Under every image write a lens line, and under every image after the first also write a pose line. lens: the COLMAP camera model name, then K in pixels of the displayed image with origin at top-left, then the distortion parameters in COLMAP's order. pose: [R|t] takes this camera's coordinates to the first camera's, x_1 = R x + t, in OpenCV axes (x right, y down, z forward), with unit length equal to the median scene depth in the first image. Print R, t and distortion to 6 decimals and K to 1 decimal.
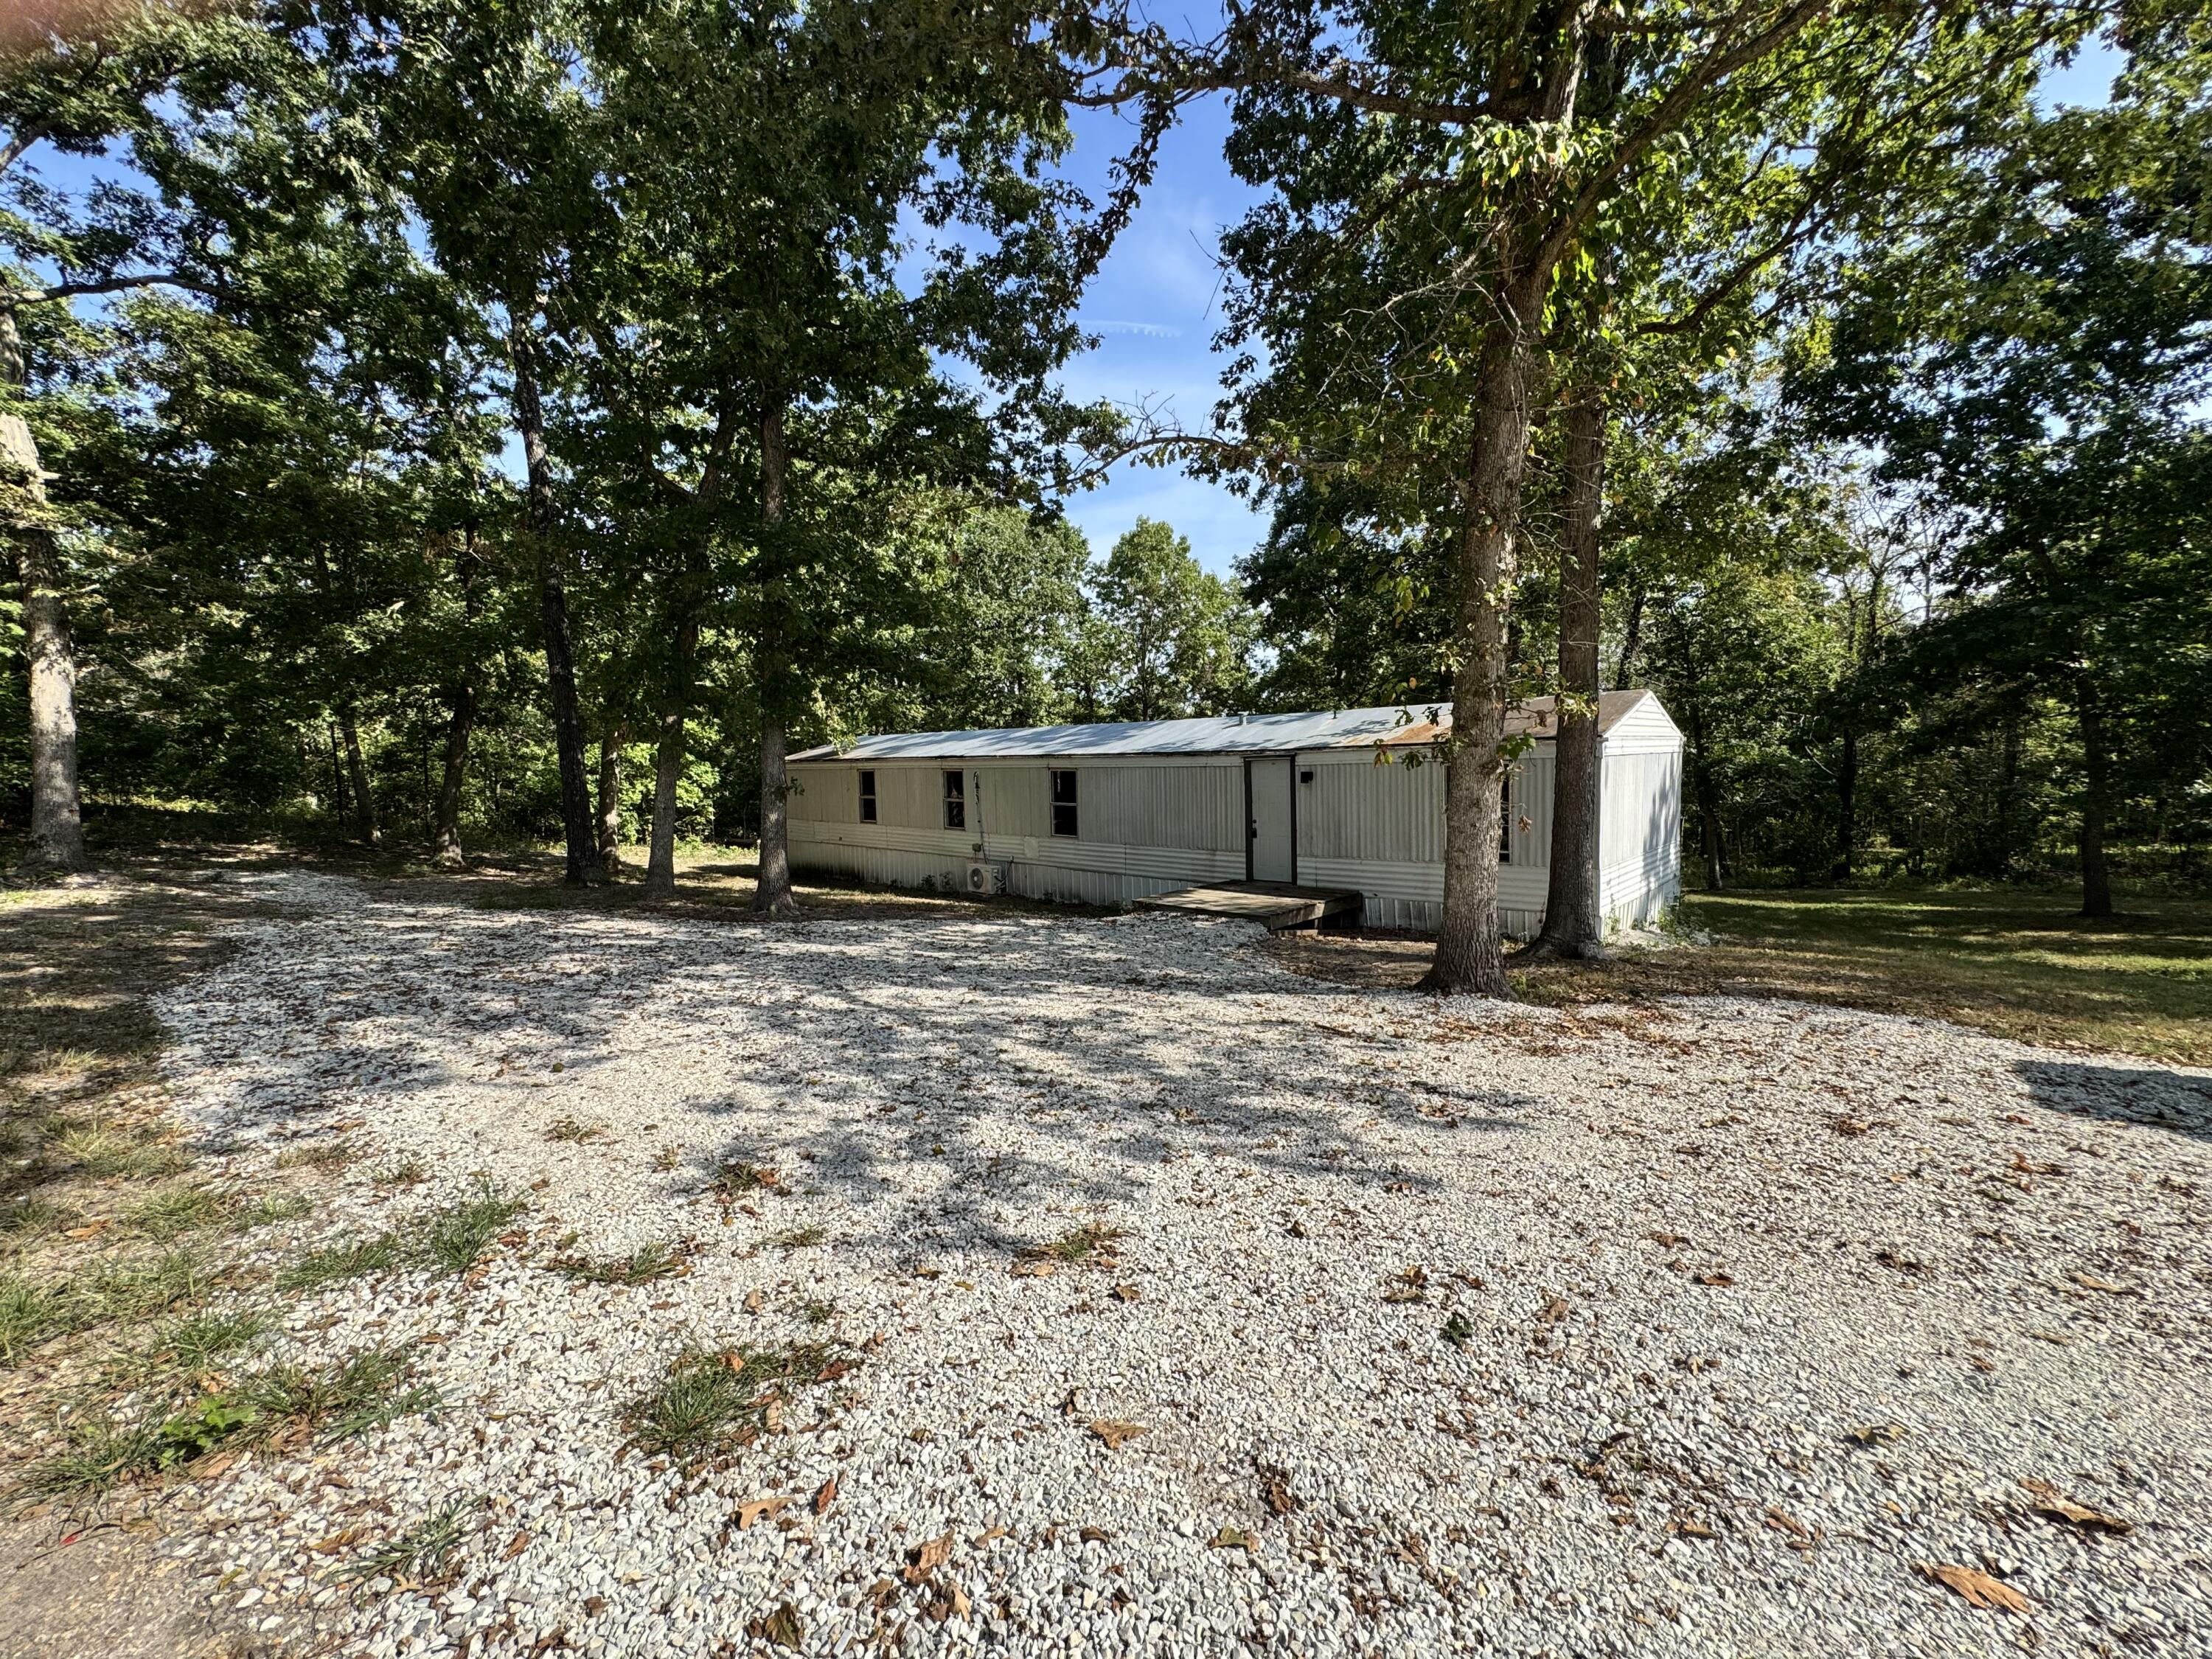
lens RADIAL K [[890.2, 0, 1102.1], [0, 890.2, 824.7], [0, 0, 1]] dist [-0.002944, 0.000155]
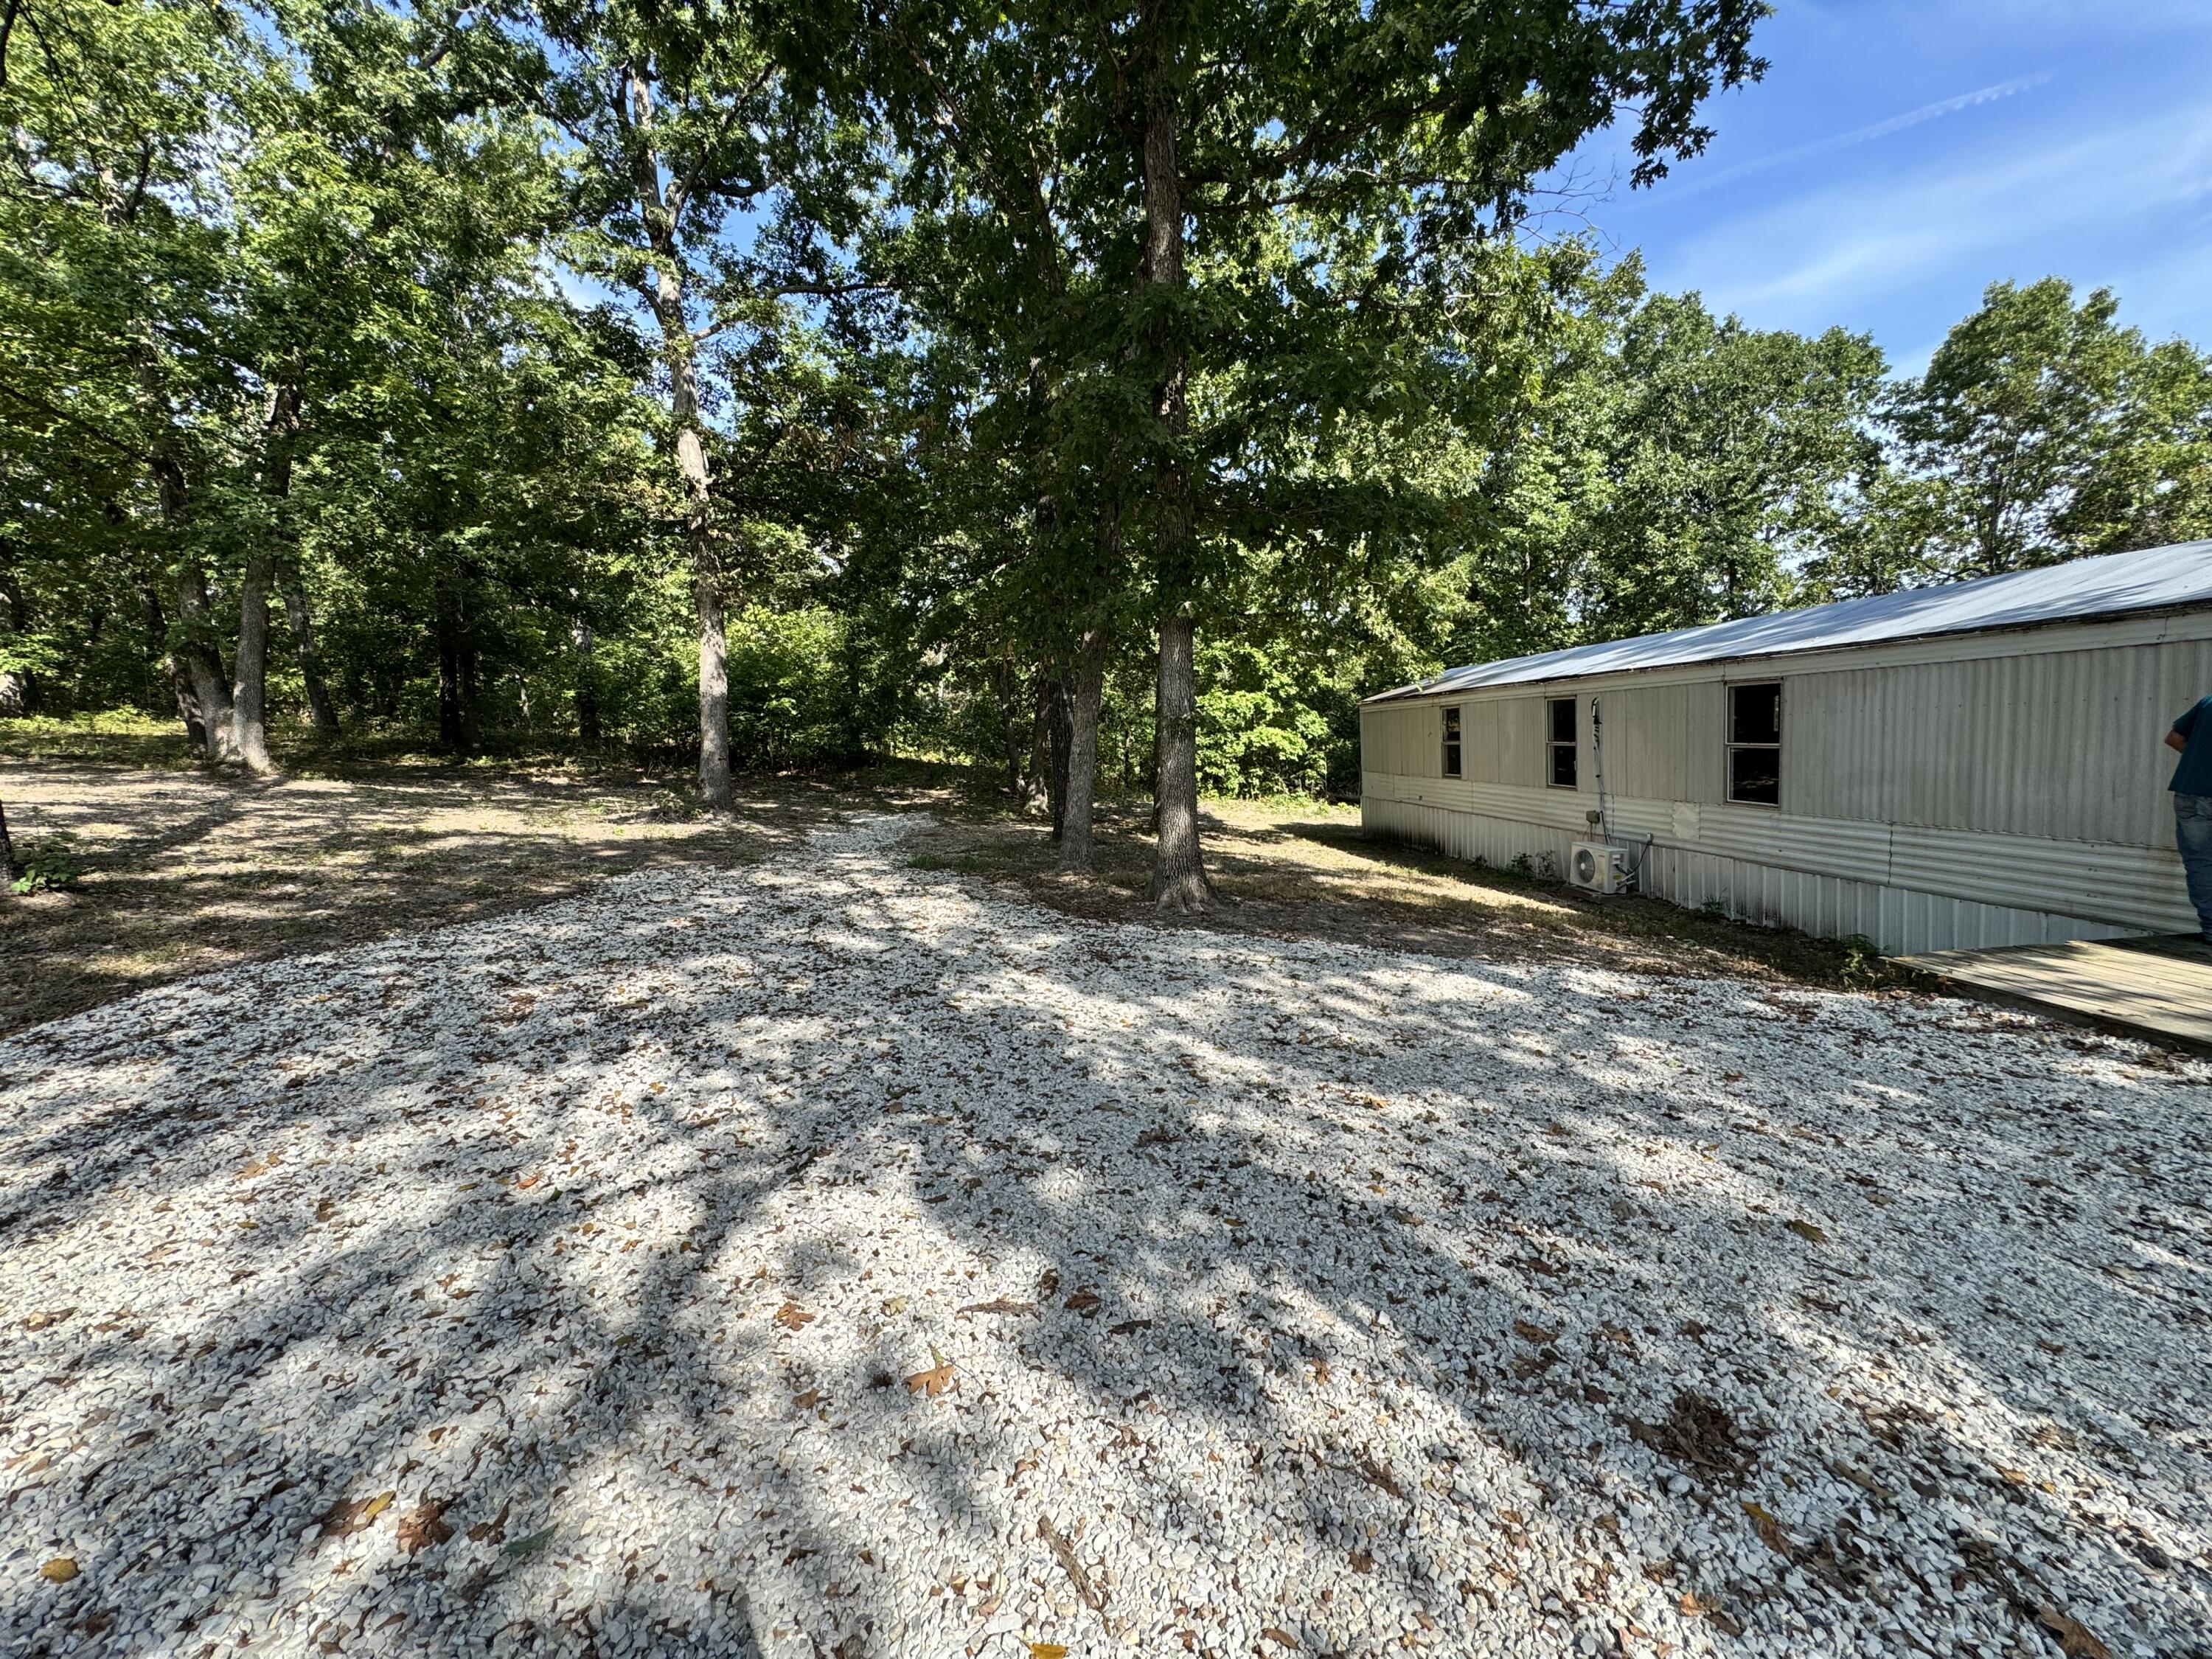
lens RADIAL K [[887.4, 0, 1103.5], [0, 887.4, 826.4], [0, 0, 1]] dist [-0.002256, -0.000237]
pose [[0.740454, 0.048133, -0.670381, 0.024226], [-0.014239, 0.998332, 0.055952, 0.001376], [0.671956, -0.031884, 0.739904, 0.257799]]
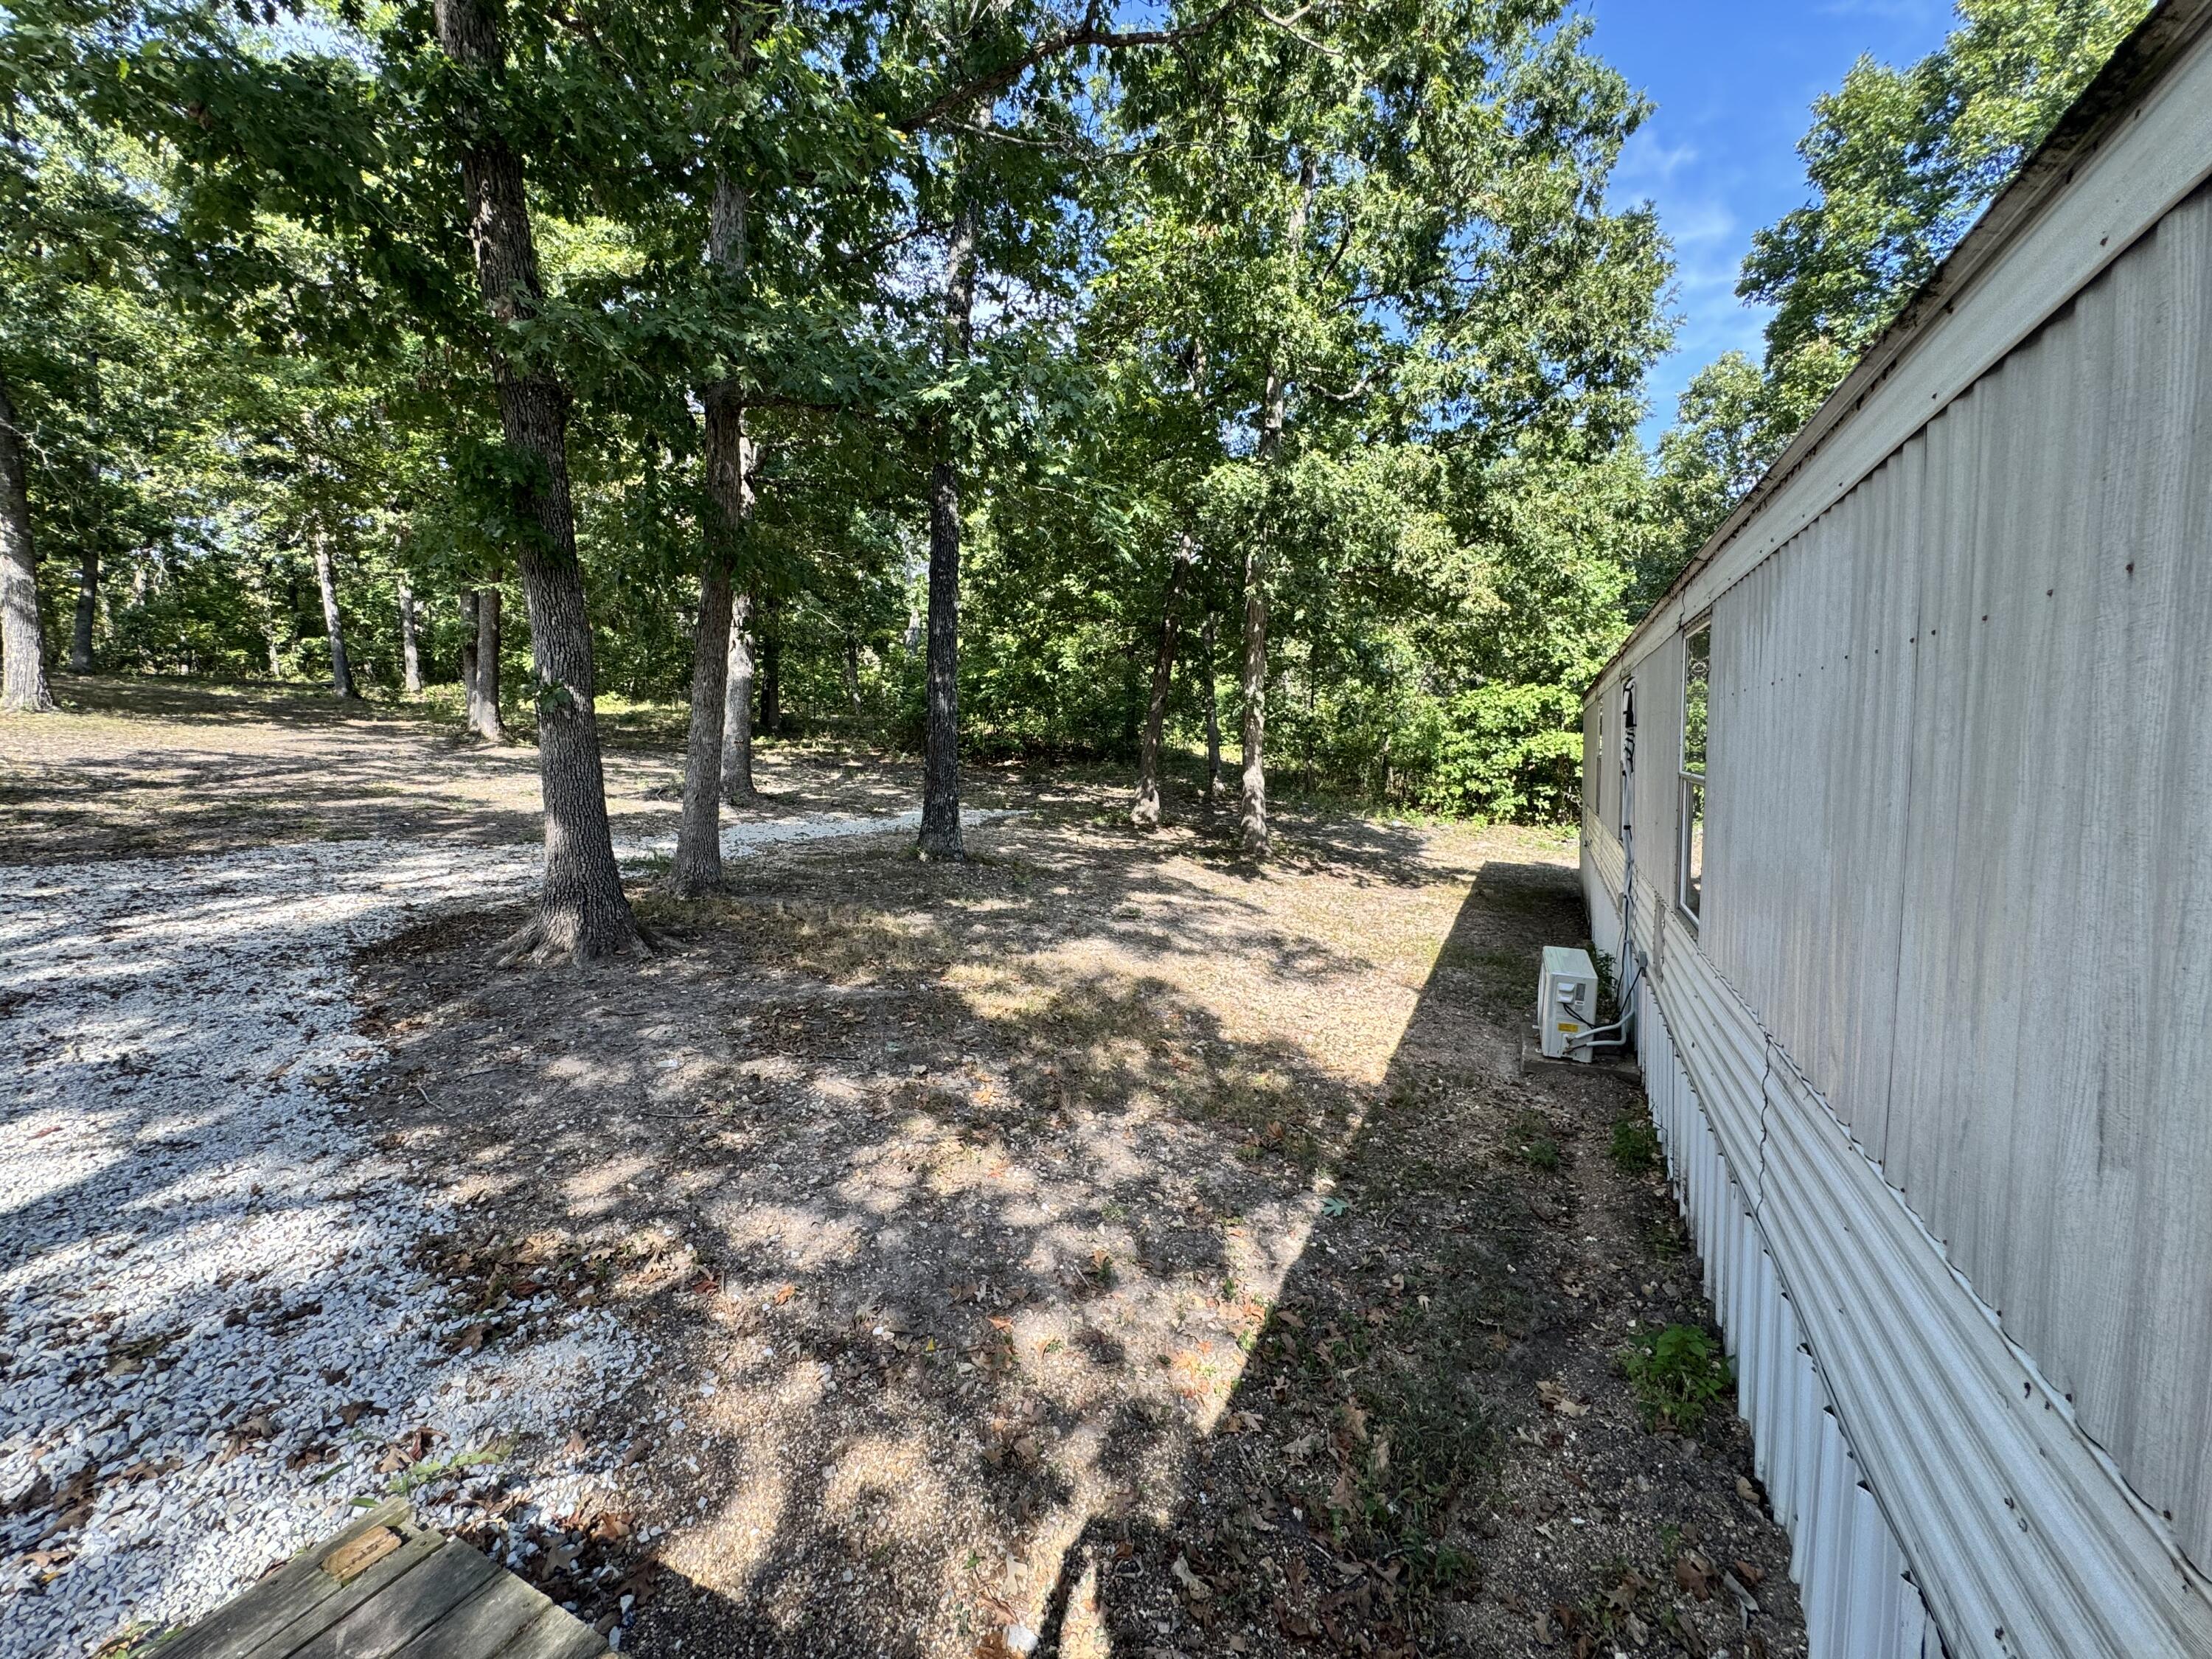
lens RADIAL K [[880.2, 0, 1100.6], [0, 880.2, 824.4], [0, 0, 1]] dist [-0.004271, 0.000800]
pose [[0.298698, 0.093344, -0.949772, 0.111746], [-0.066107, 0.994838, 0.076983, -0.017613], [0.952055, 0.039792, 0.303327, 0.669965]]
